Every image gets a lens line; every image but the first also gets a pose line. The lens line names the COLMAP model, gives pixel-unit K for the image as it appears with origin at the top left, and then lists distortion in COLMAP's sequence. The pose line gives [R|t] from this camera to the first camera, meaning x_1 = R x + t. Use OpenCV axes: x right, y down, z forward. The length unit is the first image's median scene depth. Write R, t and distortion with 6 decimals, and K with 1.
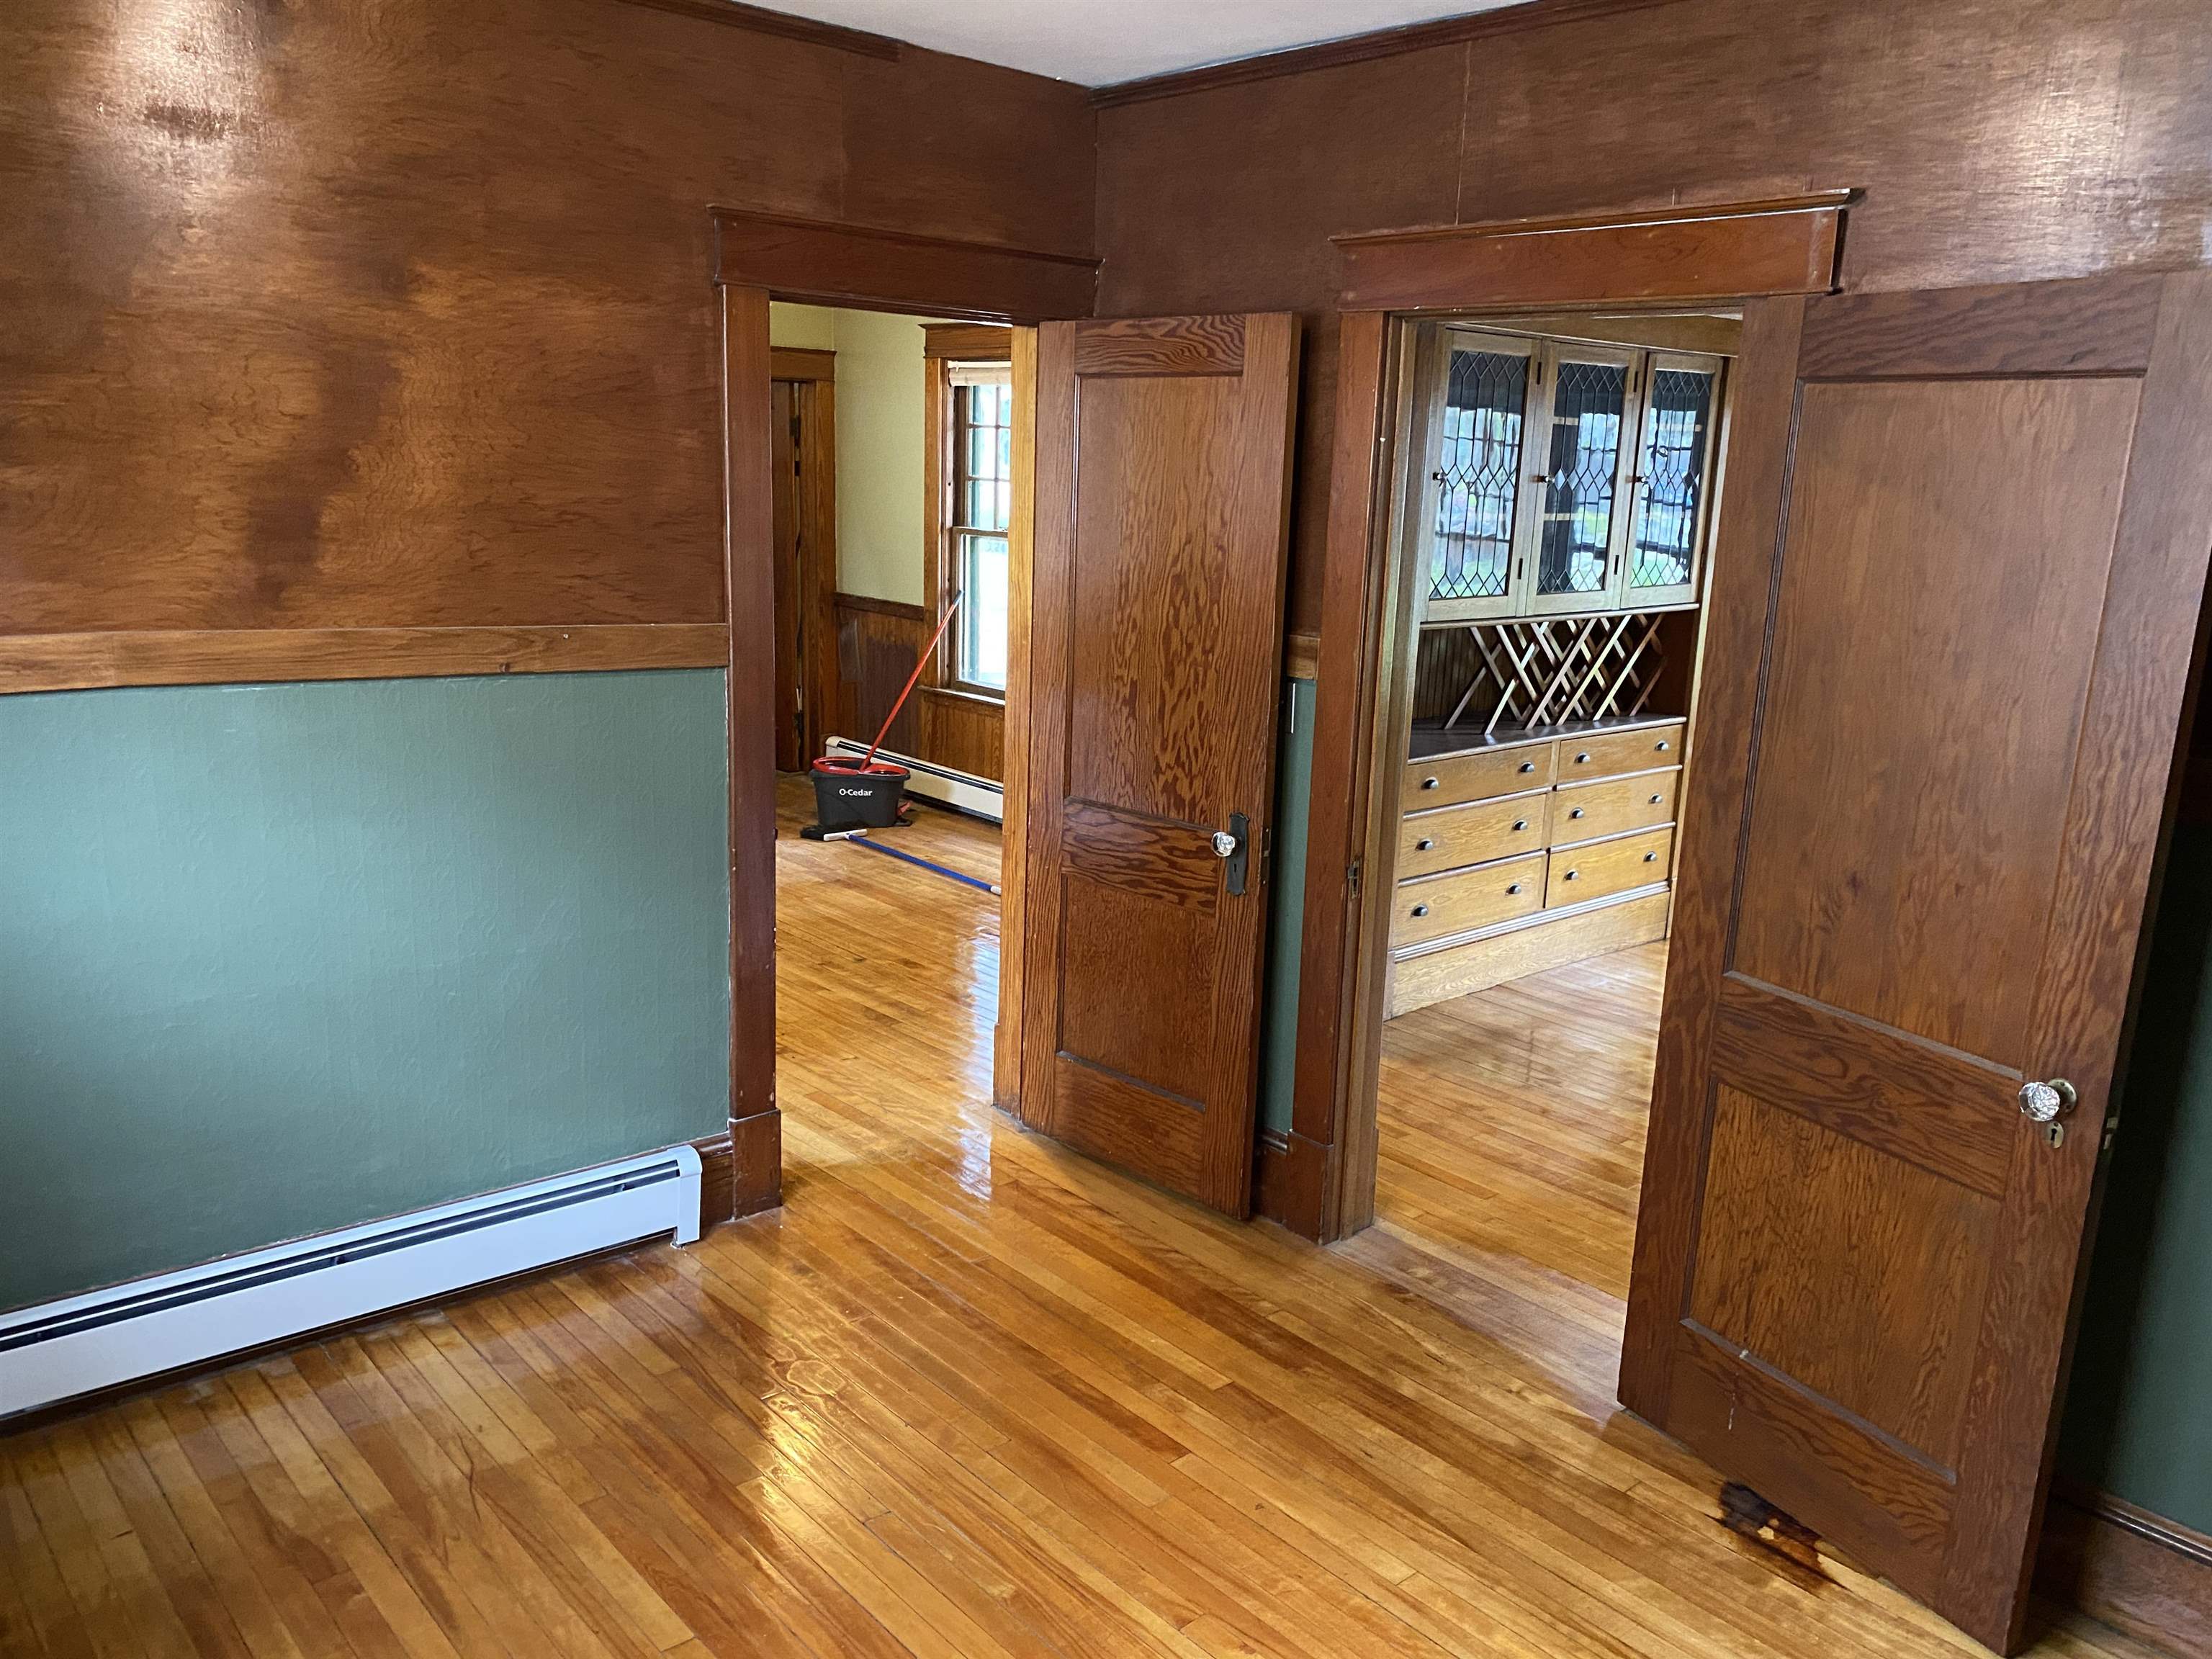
lens RADIAL K [[1693.5, 0, 1047.3], [0, 1693.5, 836.8], [0, 0, 1]] dist [0.005679, 0.003329]
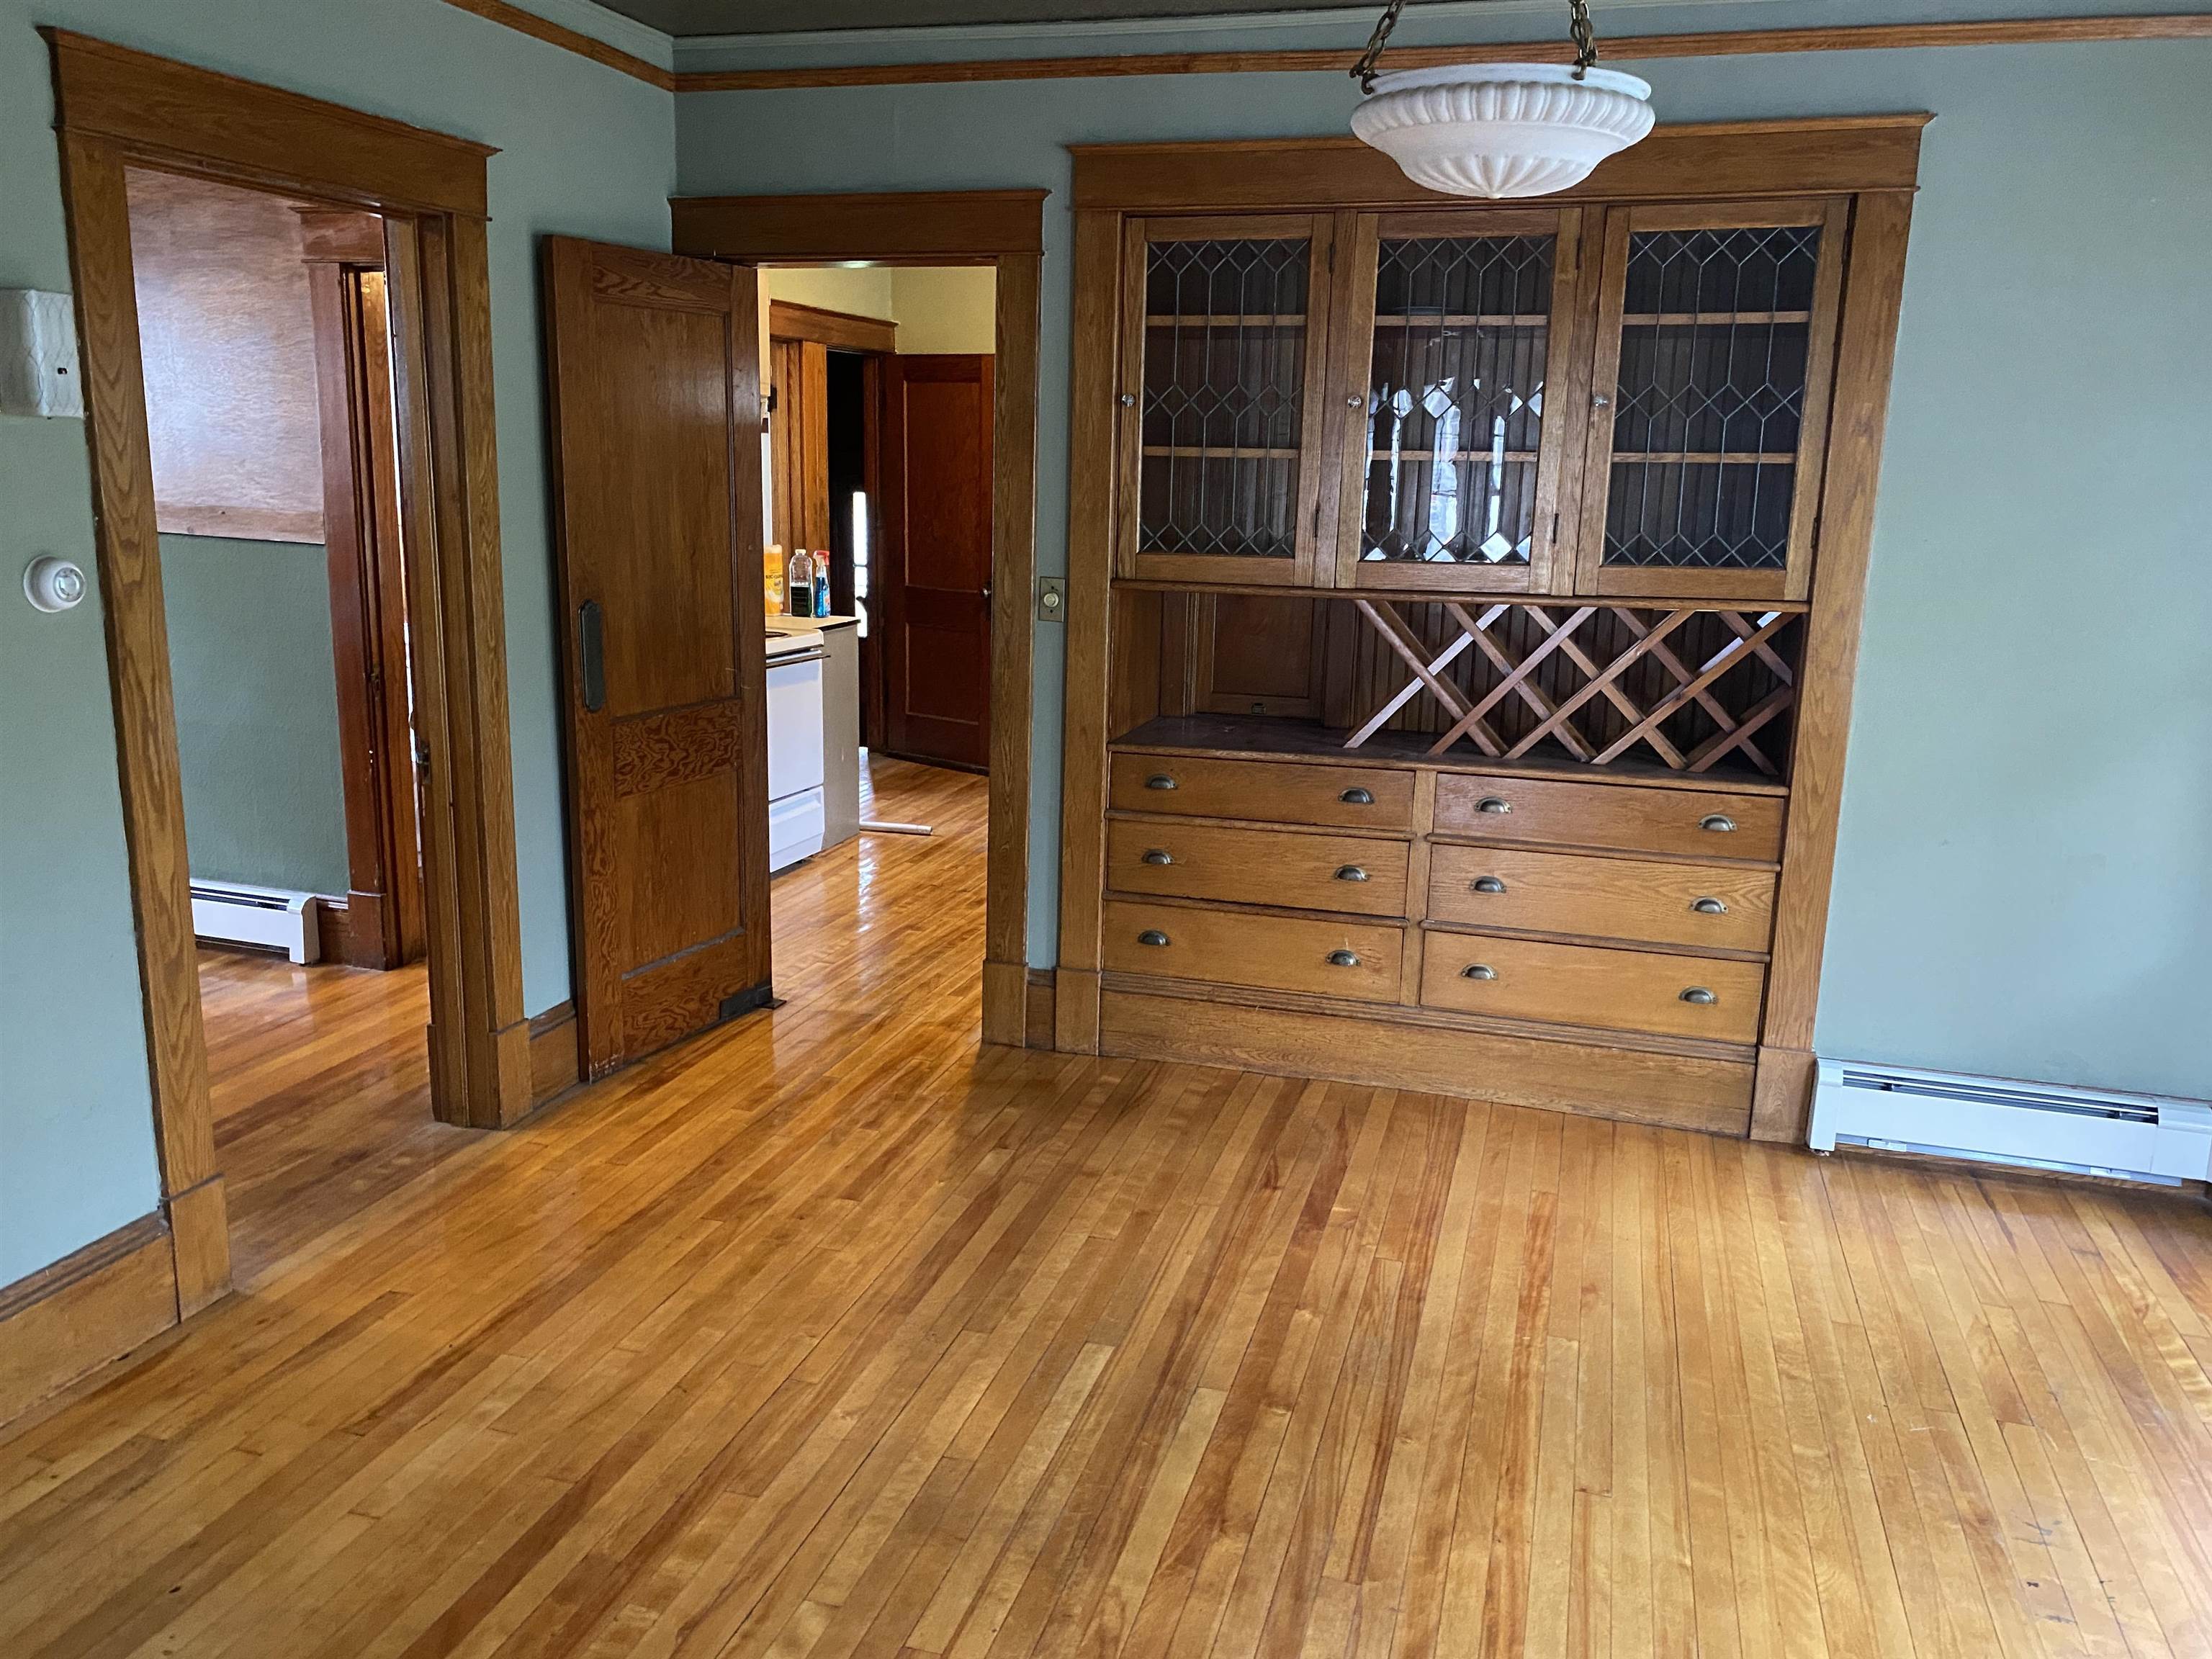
lens RADIAL K [[1677.8, 0, 1072.1], [0, 1677.8, 819.7], [0, 0, 1]] dist [0.065320, -0.174366]
pose [[0.539394, 0.164859, -0.825758, 0.862250], [-0.185697, 0.979793, 0.074312, -0.065434], [0.821323, 0.113257, 0.559108, 0.513464]]
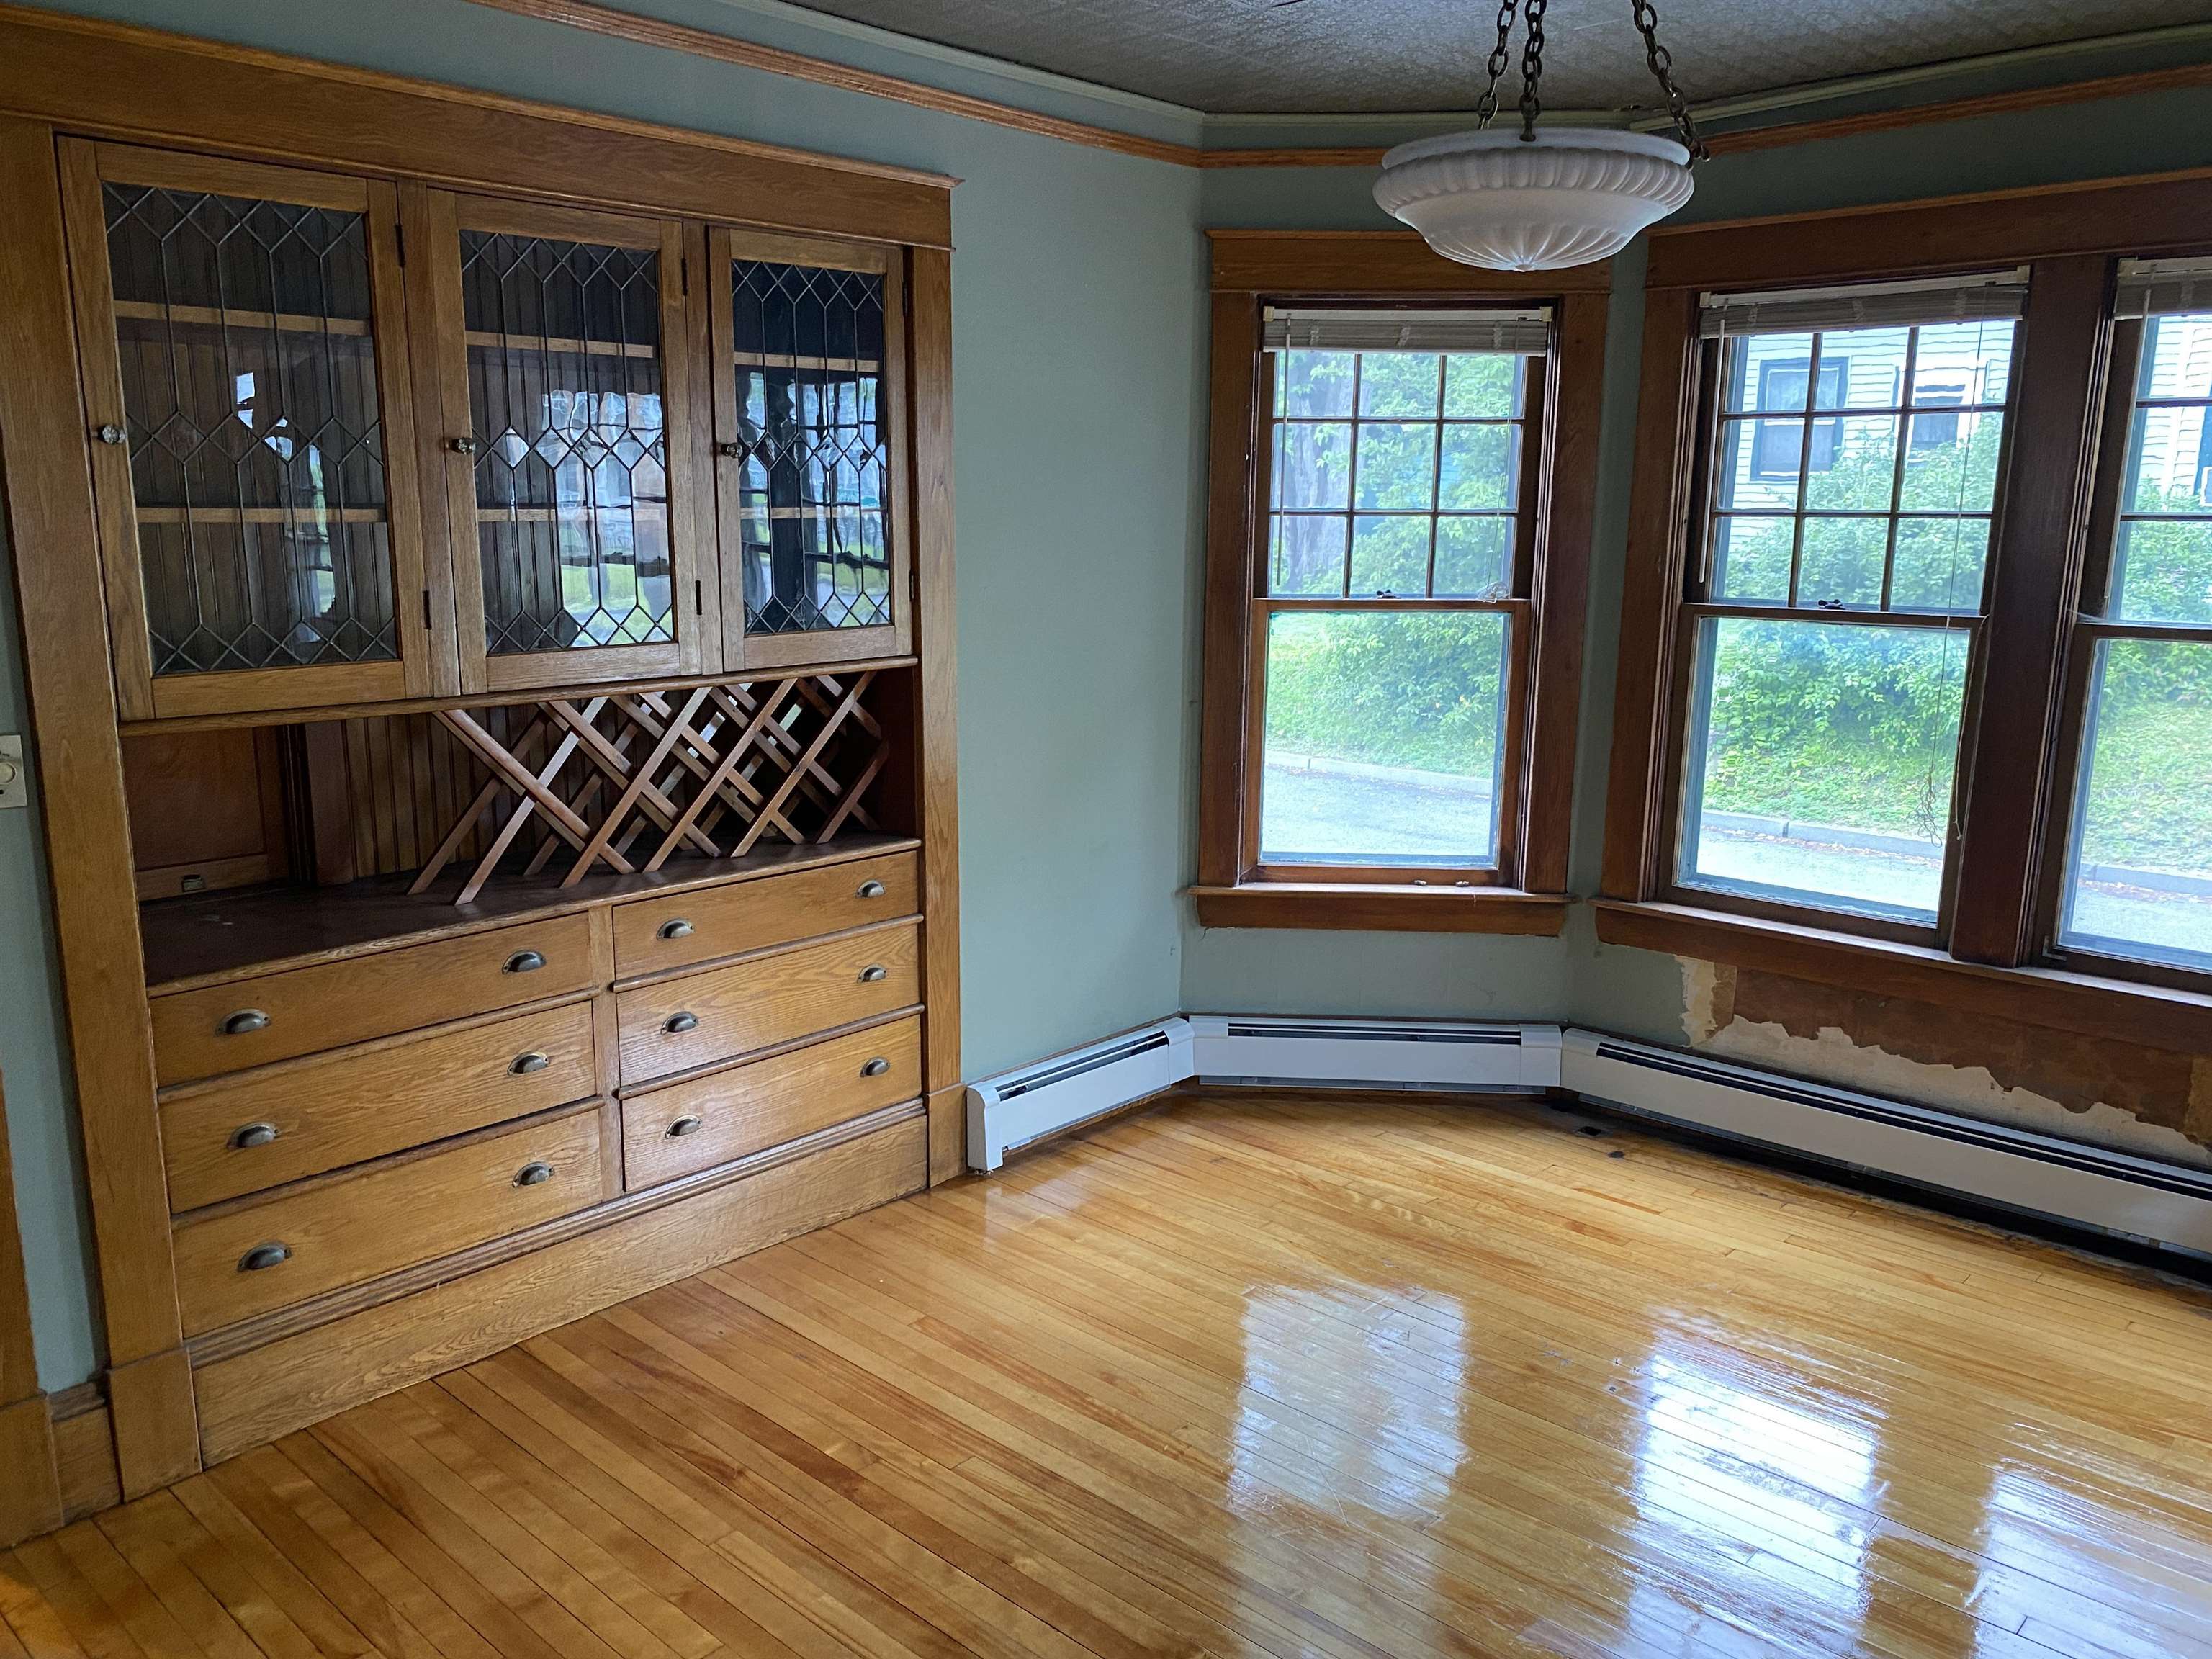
lens RADIAL K [[1654.6, 0, 1100.0], [0, 1654.6, 846.9], [0, 0, 1]] dist [-0.004622, -0.007072]
pose [[0.991779, -0.050522, 0.117568, 0.429514], [0.052309, 0.998557, -0.012159, -0.065300], [-0.116784, 0.018209, 0.992990, 0.454081]]
